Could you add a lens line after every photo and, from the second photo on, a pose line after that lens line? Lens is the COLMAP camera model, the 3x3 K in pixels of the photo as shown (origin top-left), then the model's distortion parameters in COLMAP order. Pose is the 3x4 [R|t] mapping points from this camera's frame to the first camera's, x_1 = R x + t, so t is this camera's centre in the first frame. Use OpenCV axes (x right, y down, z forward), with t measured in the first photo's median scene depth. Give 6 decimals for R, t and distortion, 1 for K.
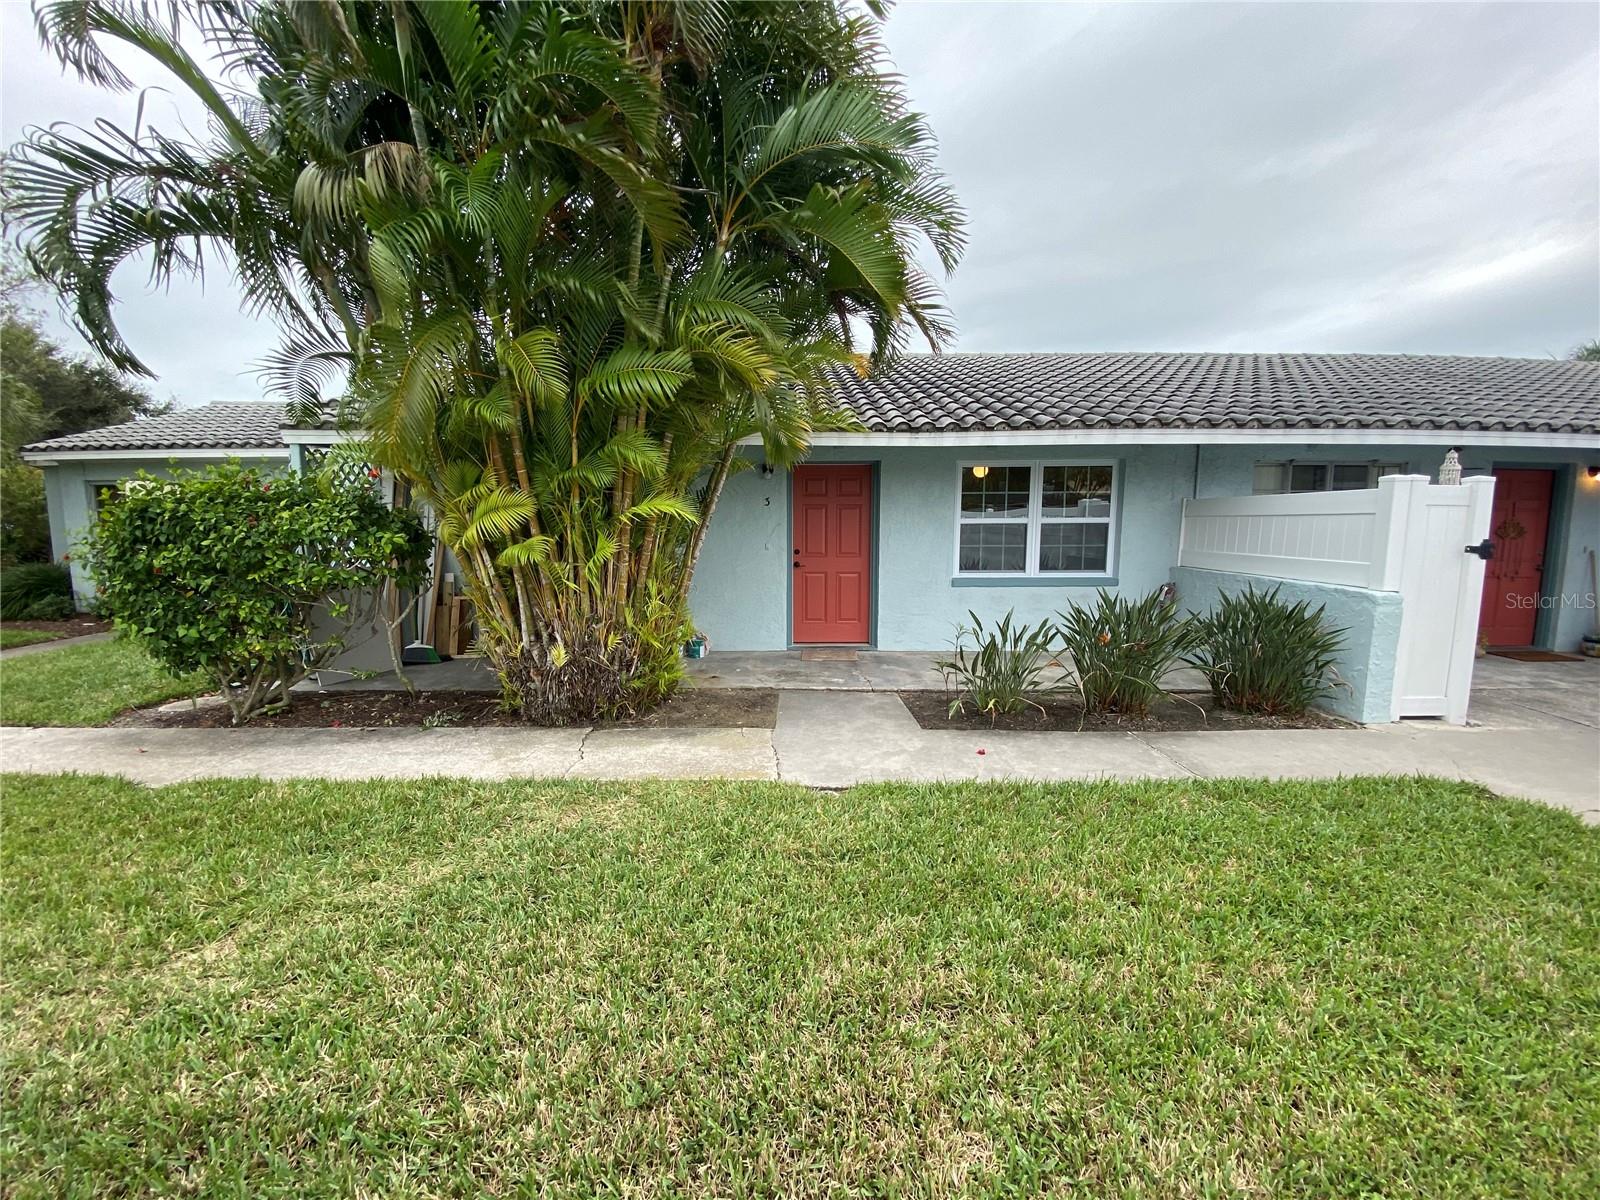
lens RADIAL K [[656.2, 0, 795.8], [0, 656.2, 597.4], [0, 0, 1]] dist [0.033251, -0.025841]
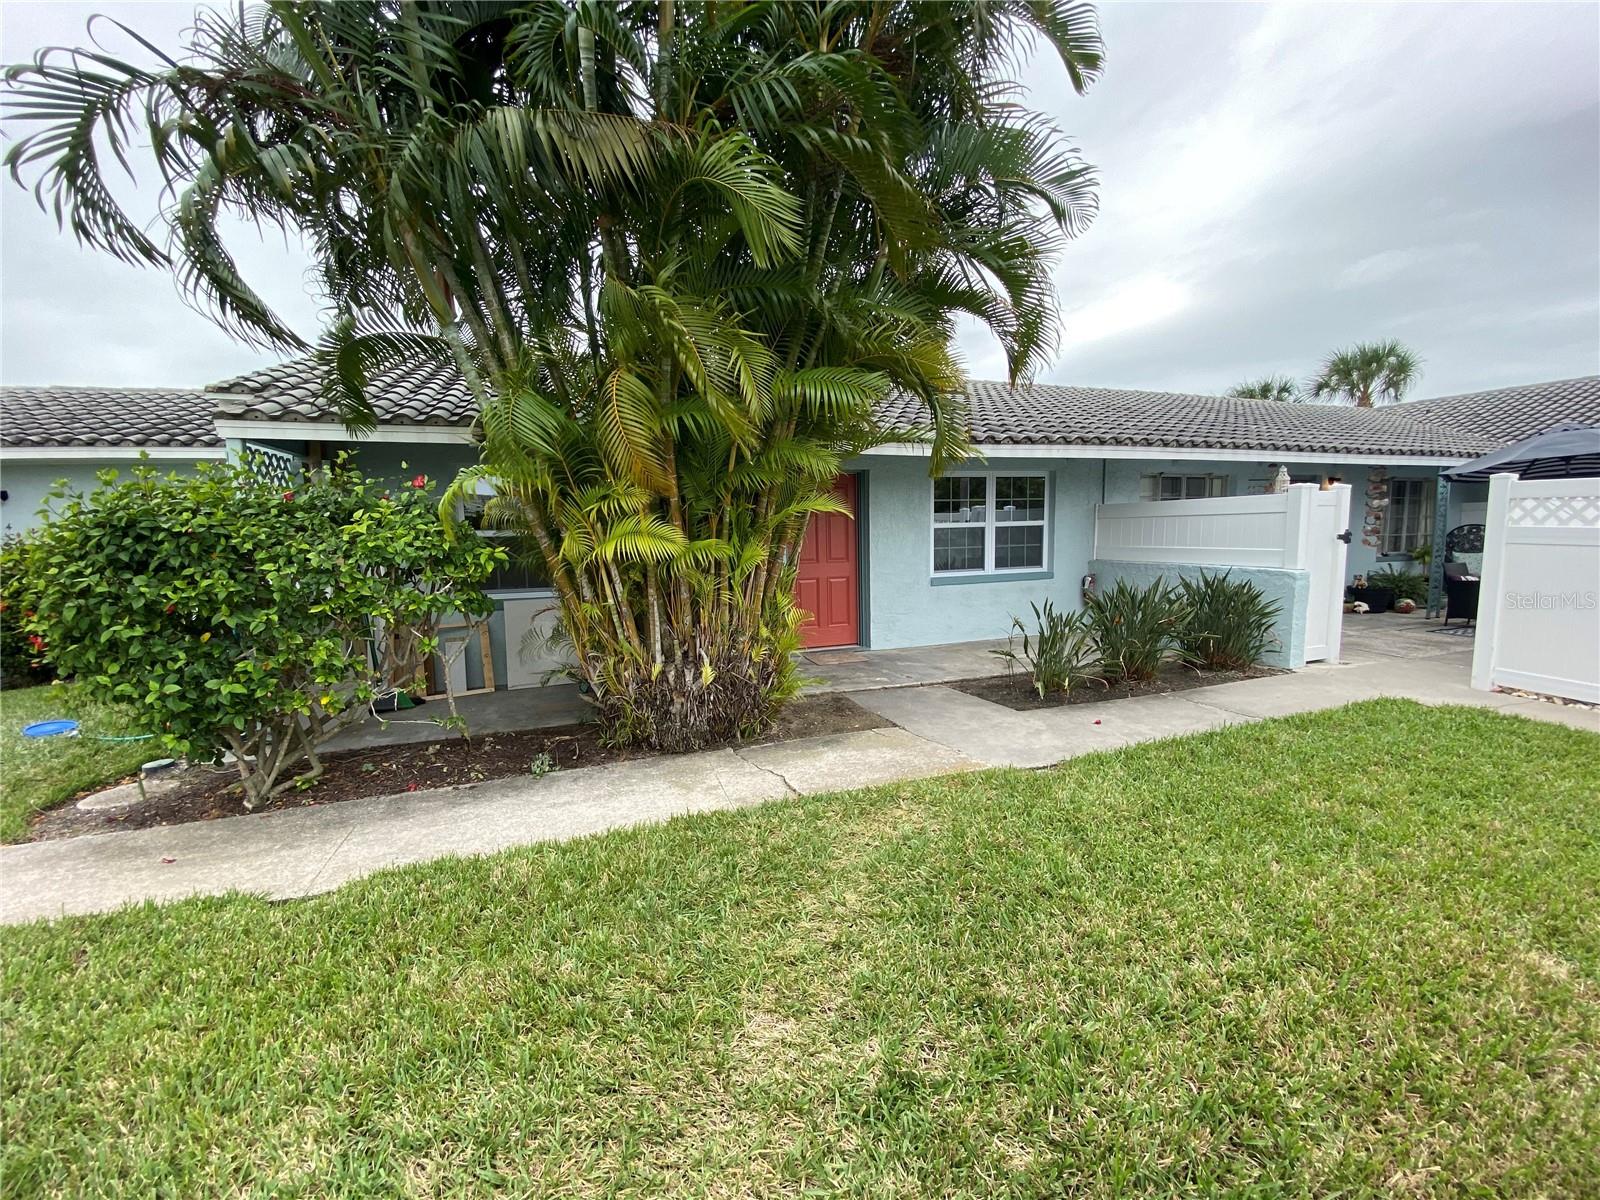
lens RADIAL K [[656.2, 0, 795.8], [0, 656.2, 597.4], [0, 0, 1]] dist [0.033251, -0.025841]
pose [[0.938223, -0.054818, 0.341660, -0.514150], [0.060811, 0.998126, -0.006847, -0.005032], [-0.340645, 0.027200, 0.939799, 0.078143]]
